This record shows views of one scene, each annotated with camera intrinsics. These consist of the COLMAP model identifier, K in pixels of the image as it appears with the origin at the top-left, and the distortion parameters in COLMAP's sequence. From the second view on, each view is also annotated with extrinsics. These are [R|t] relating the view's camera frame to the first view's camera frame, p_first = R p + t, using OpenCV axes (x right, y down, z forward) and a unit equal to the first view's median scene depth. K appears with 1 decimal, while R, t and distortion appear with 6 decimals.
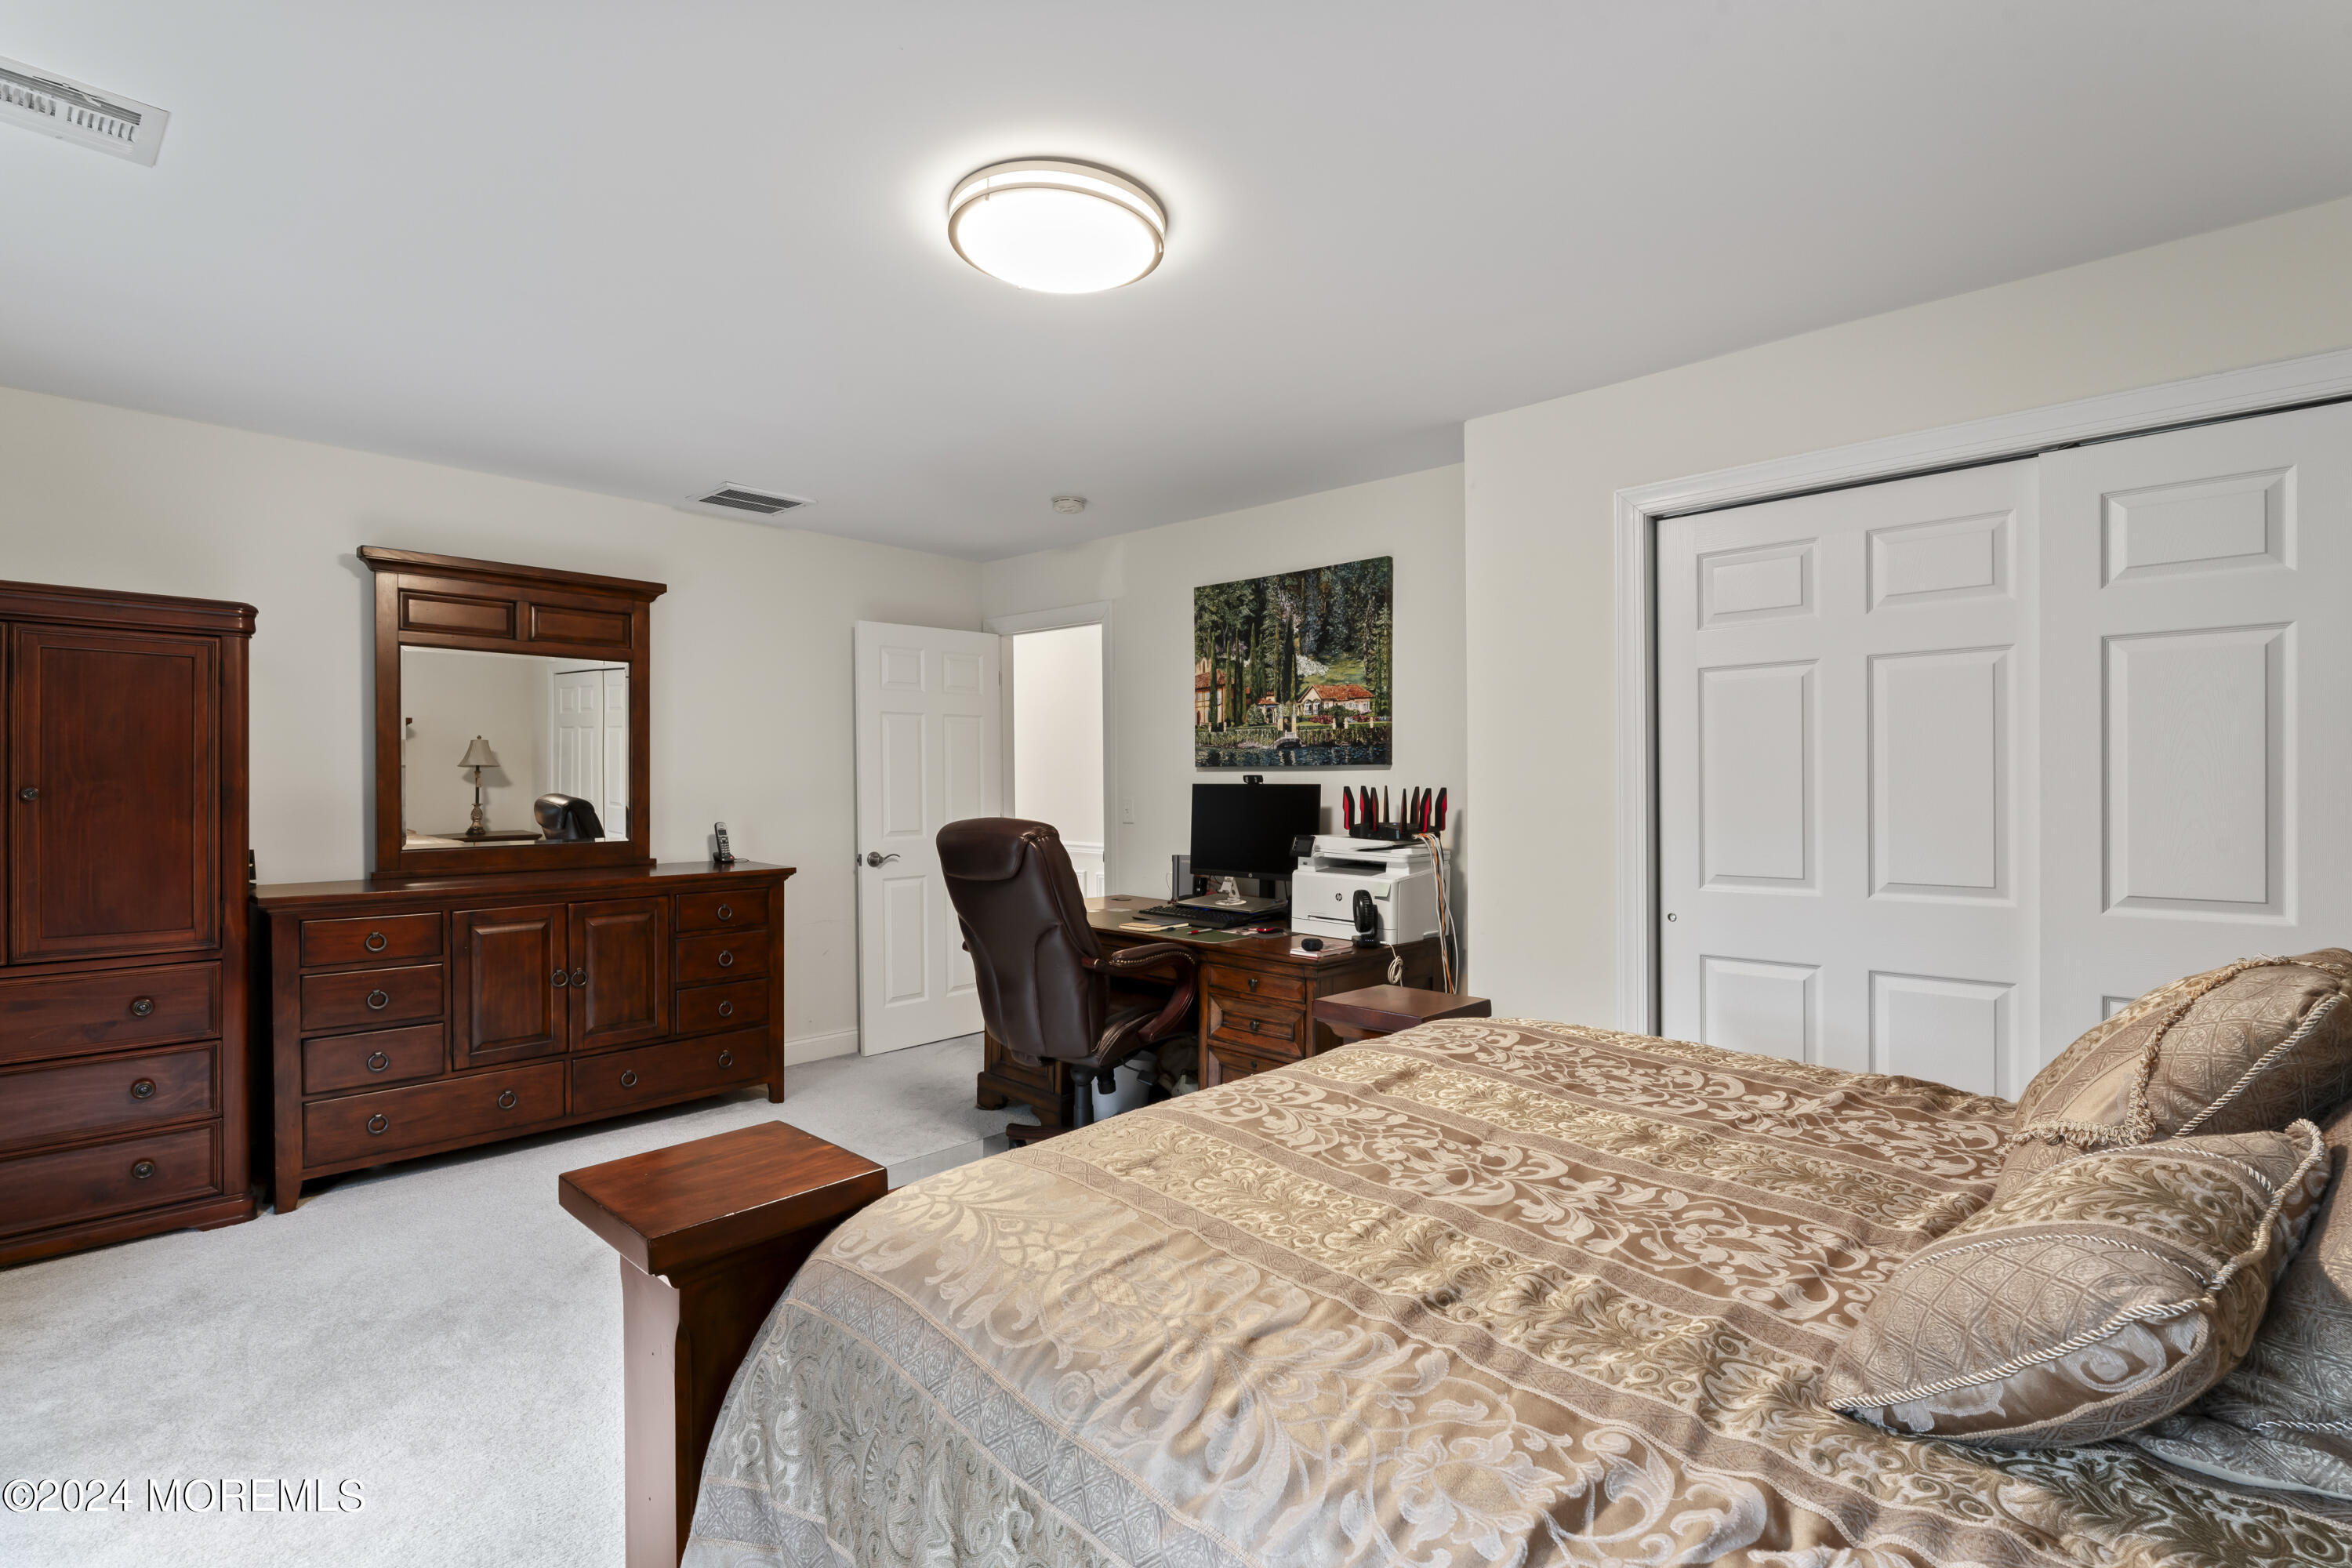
lens RADIAL K [[1074.8, 0, 1177.1], [0, 1074.8, 787.5], [0, 0, 1]] dist [-0.015866, 0.000097]
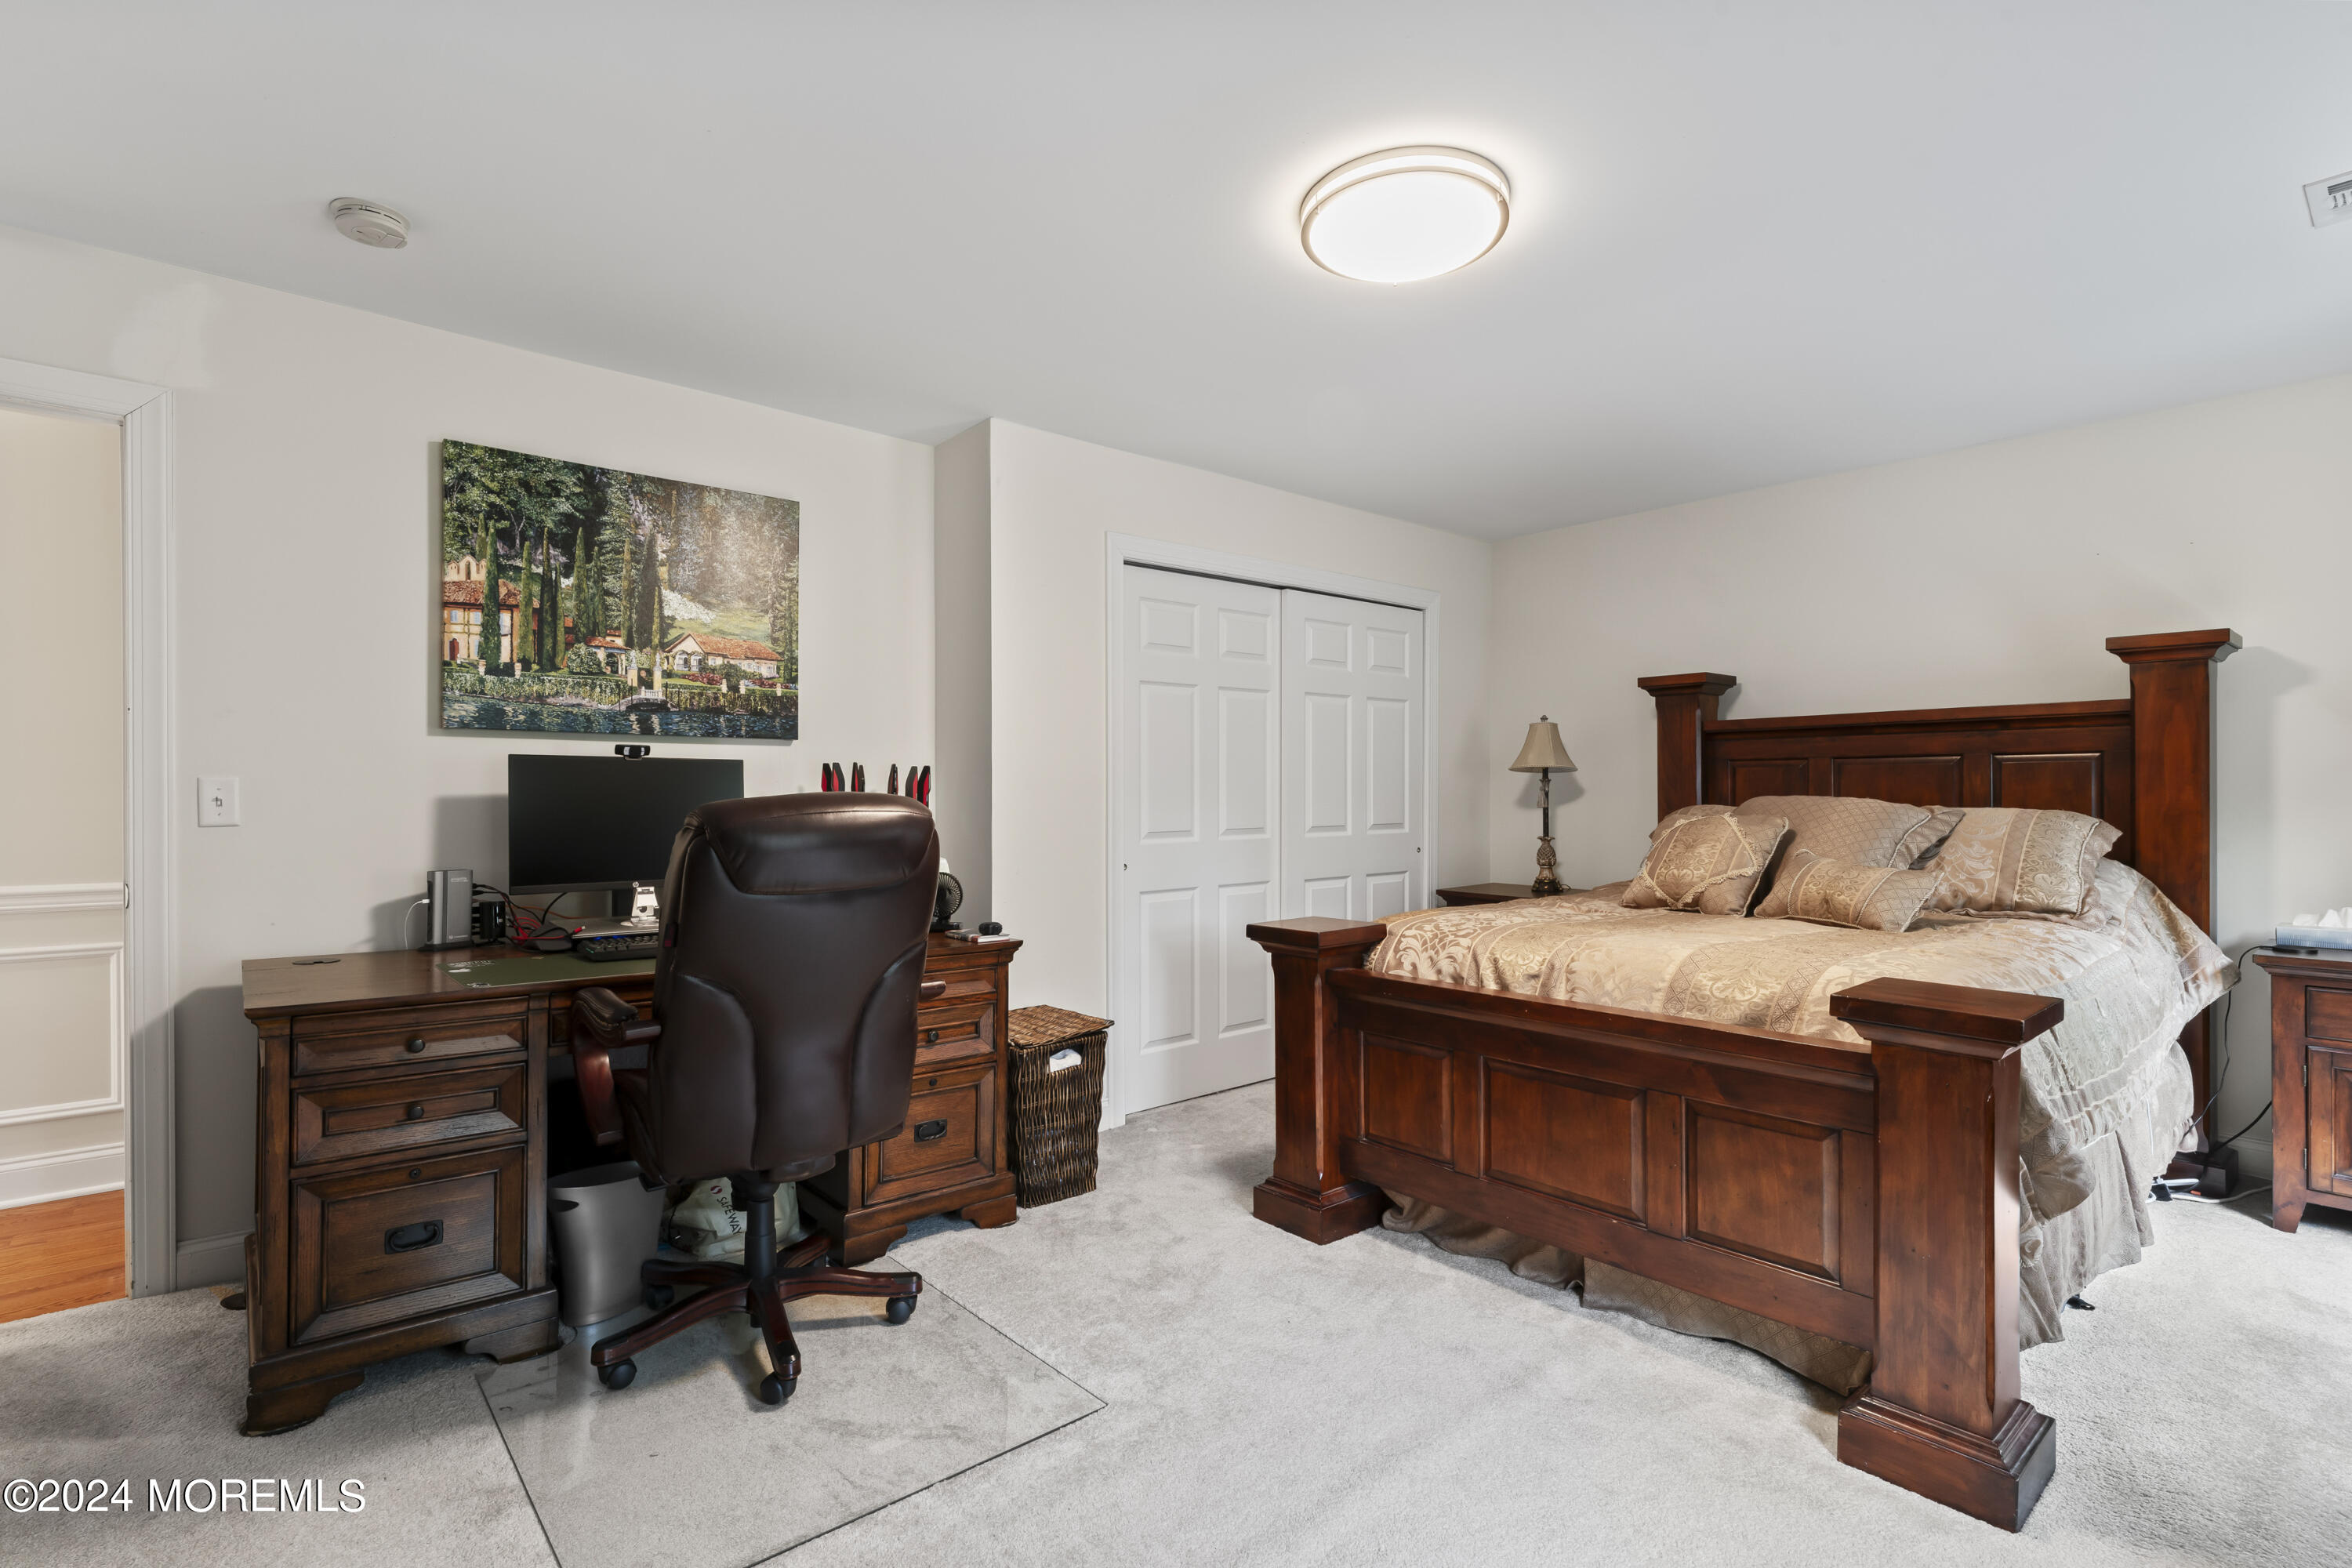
lens RADIAL K [[1074.8, 0, 1177.5], [0, 1074.8, 779.5], [0, 0, 1]] dist [-0.015866, 0.000097]
pose [[0.115089, 0.005058, 0.993342, -0.590082], [-0.003680, 0.999982, -0.004665, 0.012982], [-0.993348, -0.003119, 0.115106, 0.549237]]
